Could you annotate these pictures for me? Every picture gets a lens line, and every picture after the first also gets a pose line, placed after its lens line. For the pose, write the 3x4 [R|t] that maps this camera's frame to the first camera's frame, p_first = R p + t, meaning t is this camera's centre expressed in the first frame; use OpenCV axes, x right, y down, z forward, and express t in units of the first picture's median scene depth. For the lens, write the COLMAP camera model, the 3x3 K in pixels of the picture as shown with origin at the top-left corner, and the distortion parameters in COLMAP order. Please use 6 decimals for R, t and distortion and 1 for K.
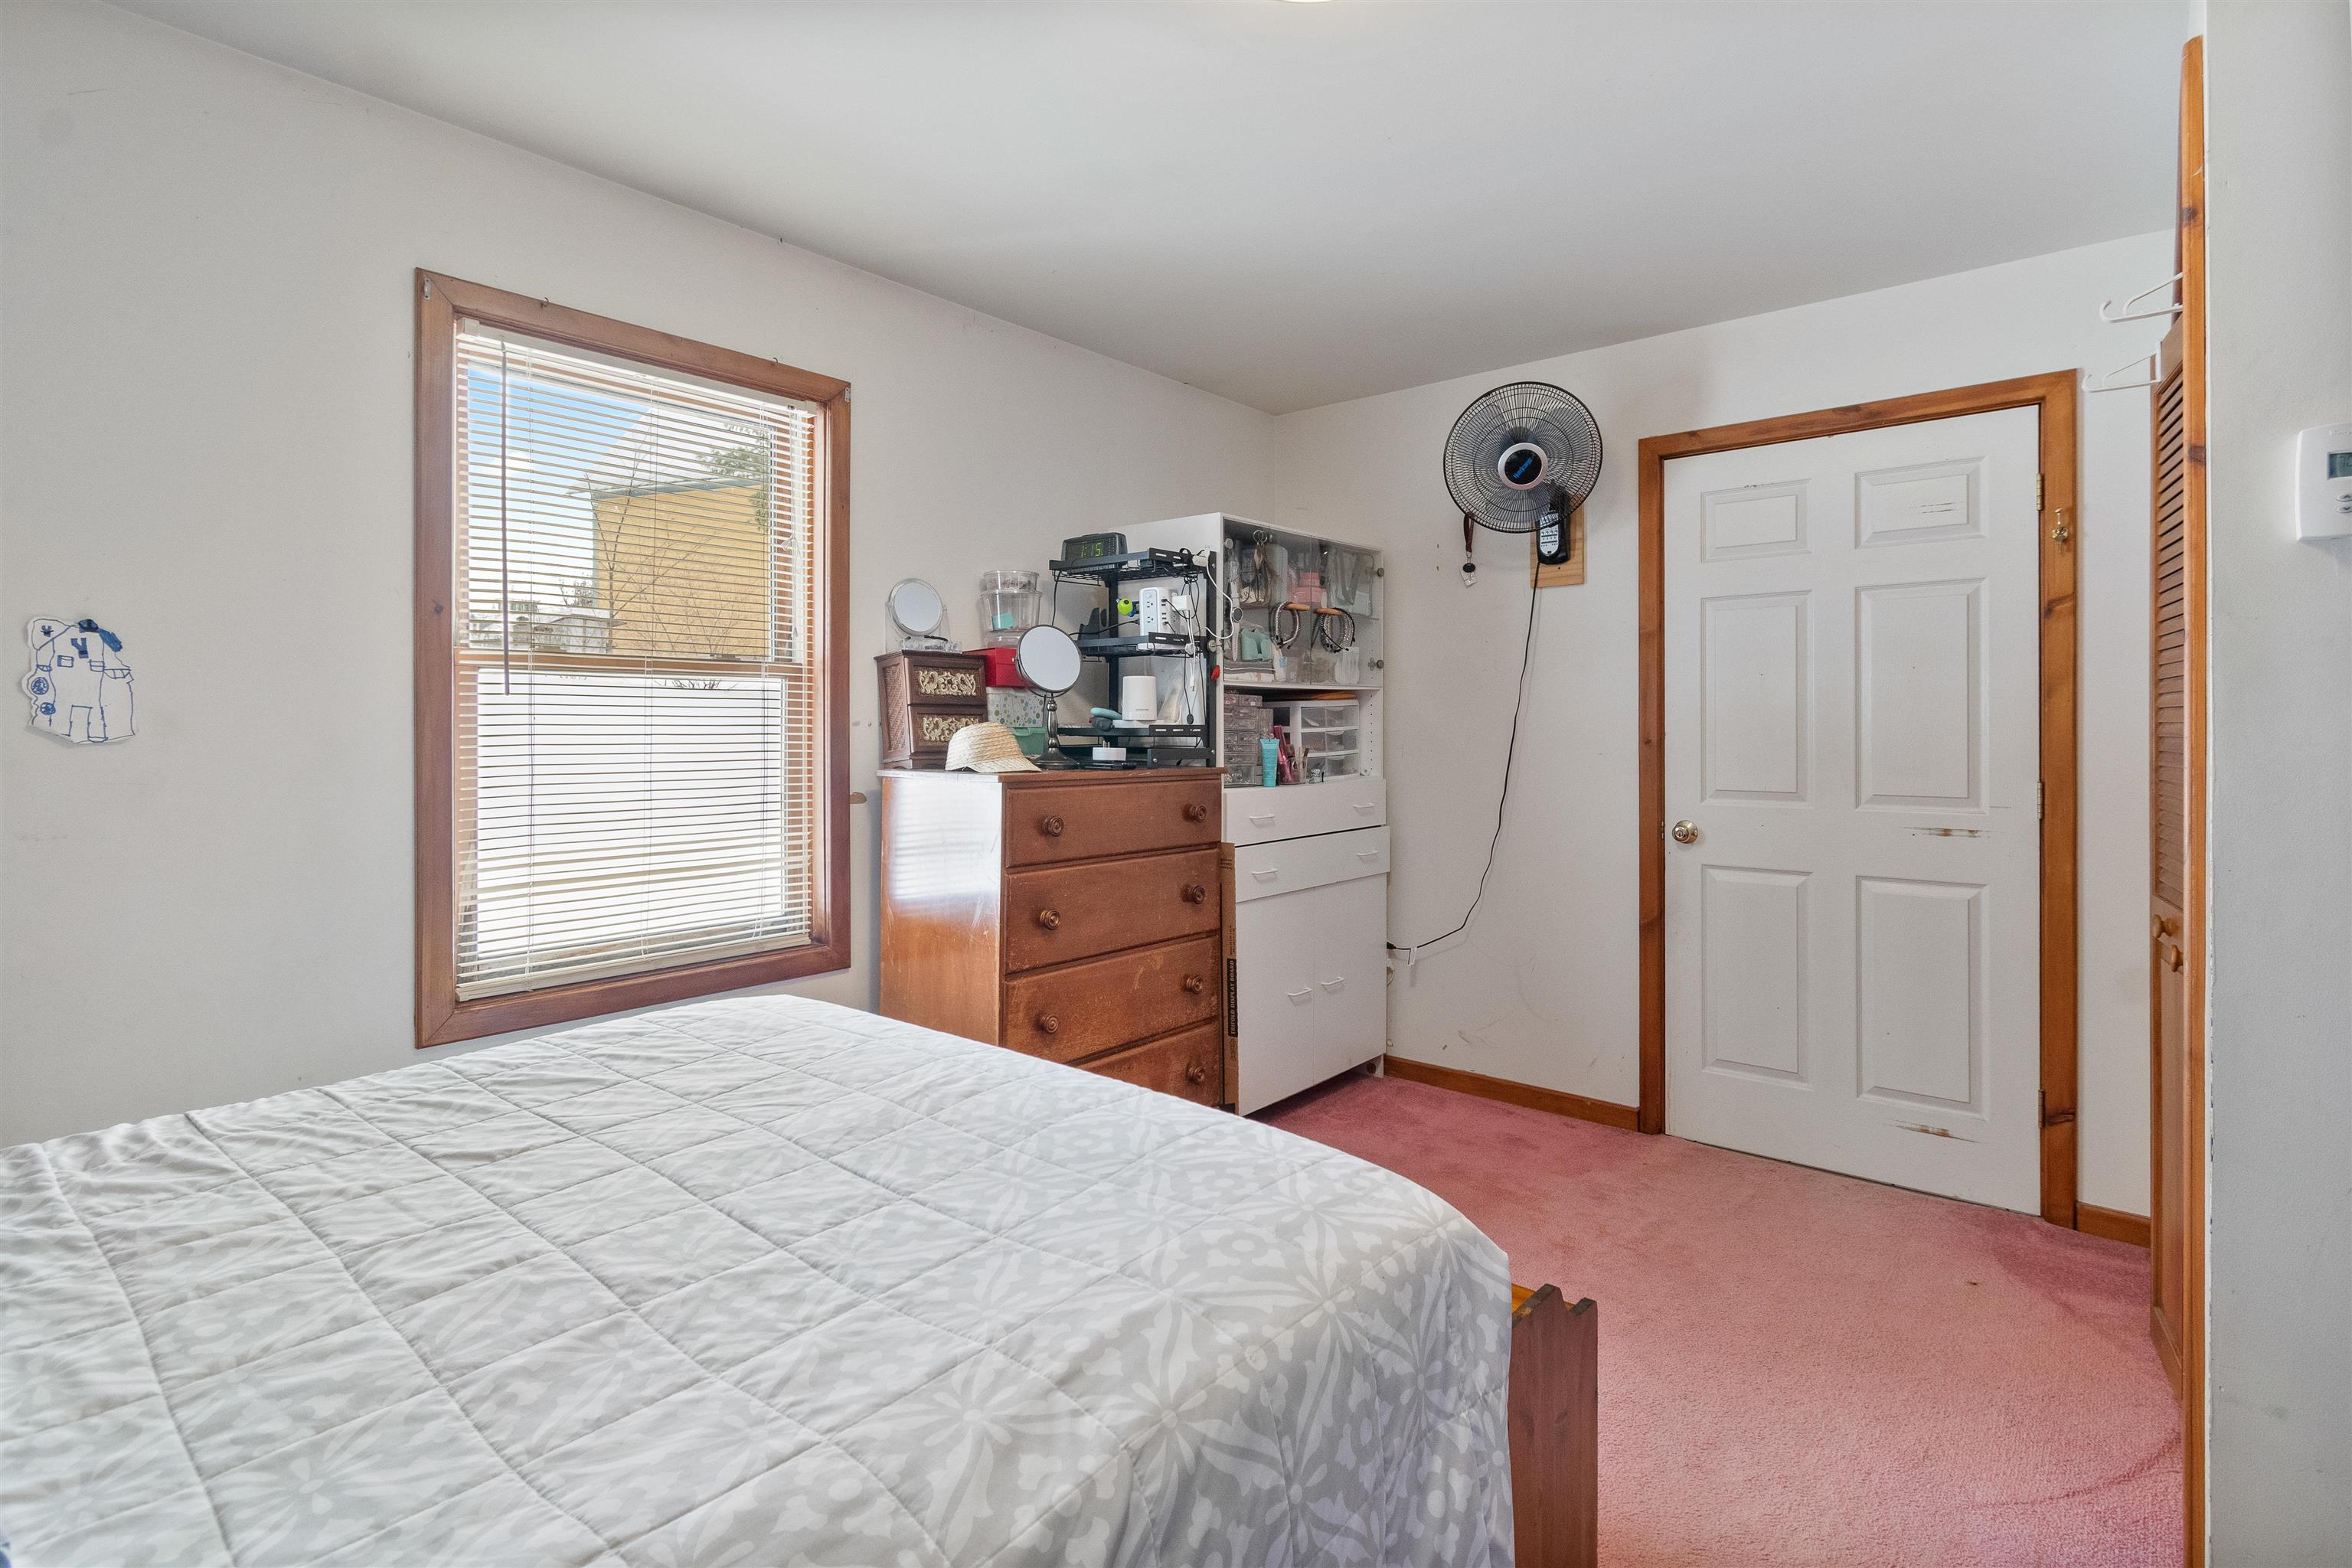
lens RADIAL K [[1134.6, 0, 1178.3], [0, 1134.6, 765.8], [0, 0, 1]] dist [-0.003131, 0.000869]
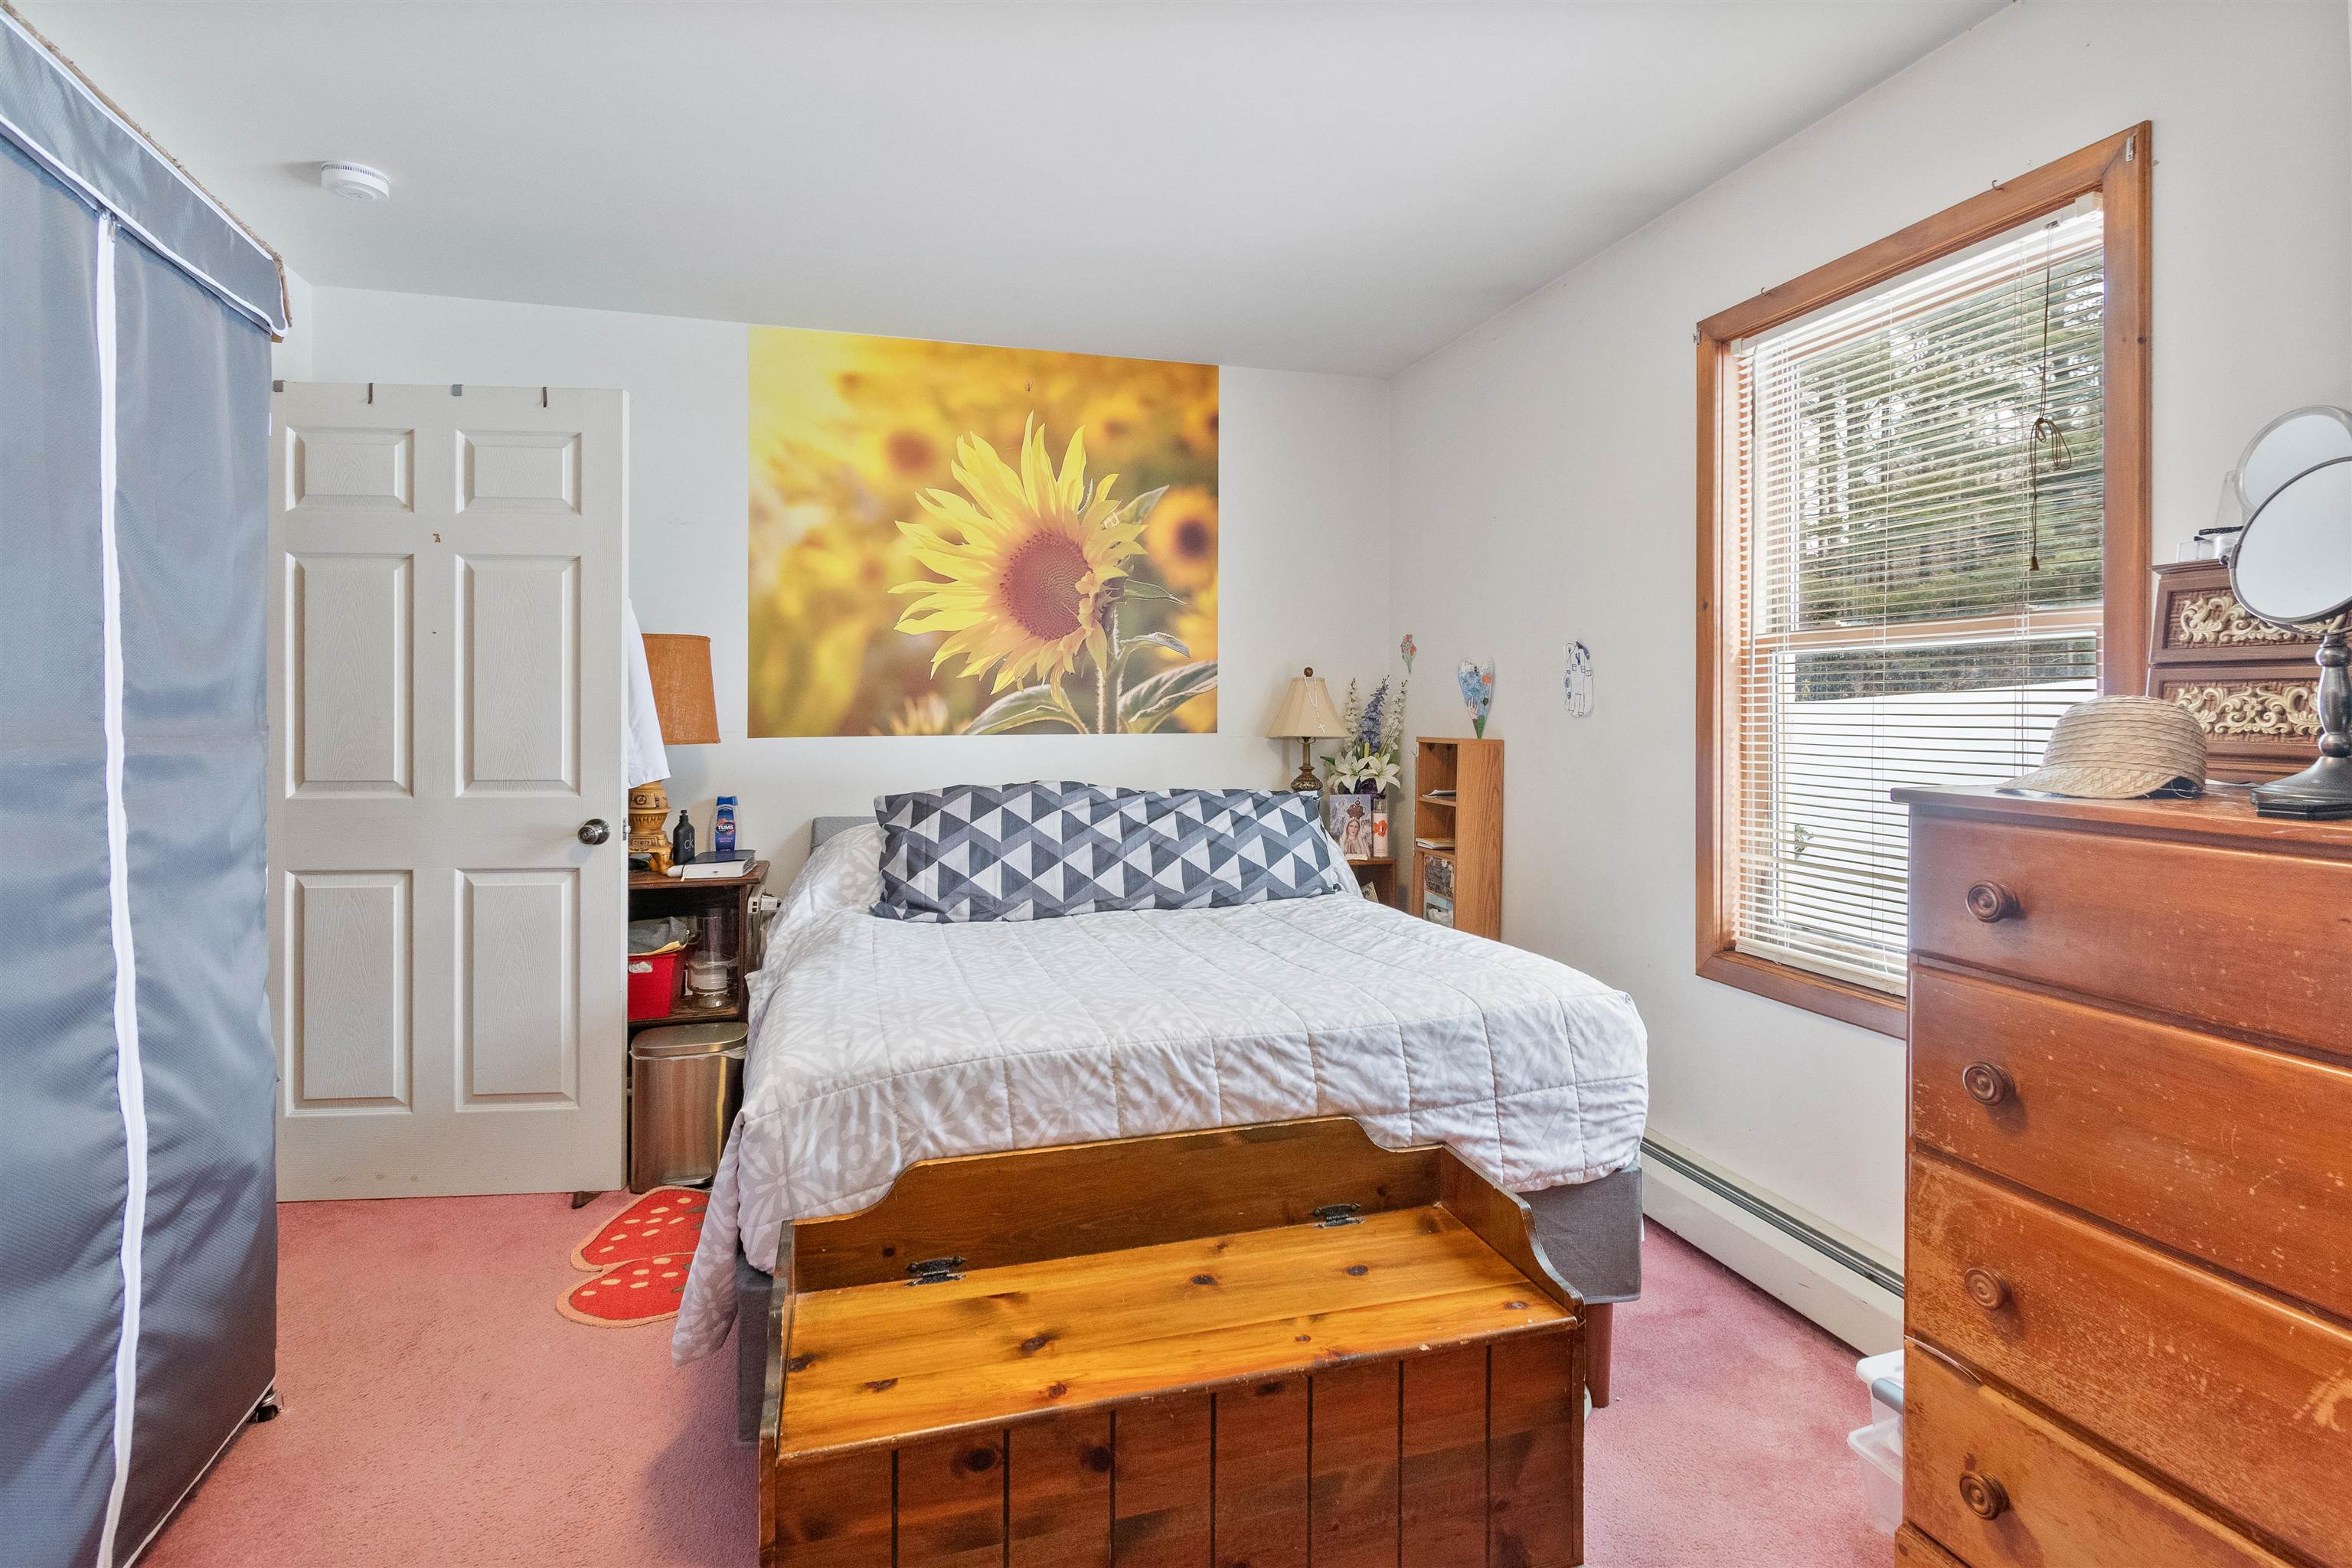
lens RADIAL K [[1134.6, 0, 1175.0], [0, 1134.6, 704.2], [0, 0, 1]] dist [-0.003131, 0.000869]
pose [[-0.546047, 0.002355, -0.837751, 0.612220], [-0.022285, 0.999601, 0.017335, -0.043455], [0.837458, 0.028135, -0.545777, 1.157602]]
